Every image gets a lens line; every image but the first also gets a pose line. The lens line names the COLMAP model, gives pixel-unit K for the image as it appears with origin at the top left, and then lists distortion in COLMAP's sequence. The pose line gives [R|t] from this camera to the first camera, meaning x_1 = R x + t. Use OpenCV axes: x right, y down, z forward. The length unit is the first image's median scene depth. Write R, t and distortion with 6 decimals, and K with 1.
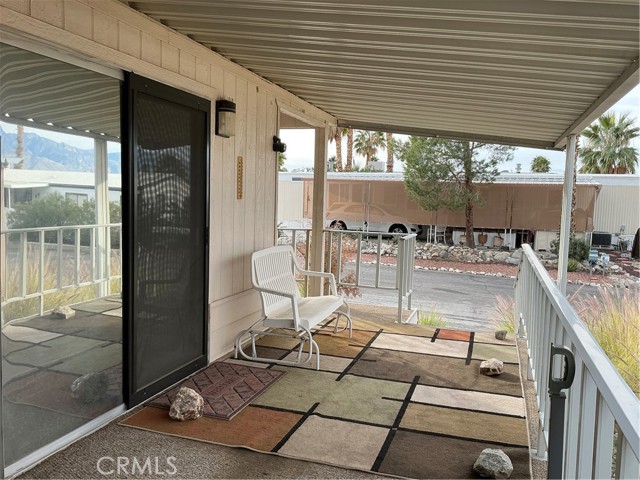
lens RADIAL K [[515.7, 0, 320.0], [0, 515.7, 240.0], [0, 0, 1]] dist [-0.000666, -0.007769]
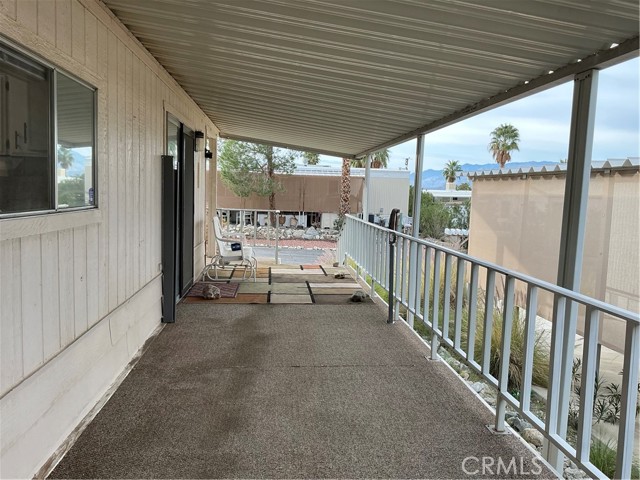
lens RADIAL K [[515.7, 0, 320.0], [0, 515.7, 240.0], [0, 0, 1]] dist [-0.000666, -0.007769]
pose [[0.911626, -0.036351, 0.409411, -0.109712], [0.026305, 0.999199, 0.030144, 0.010990], [-0.410179, -0.016711, 0.911852, -0.155207]]
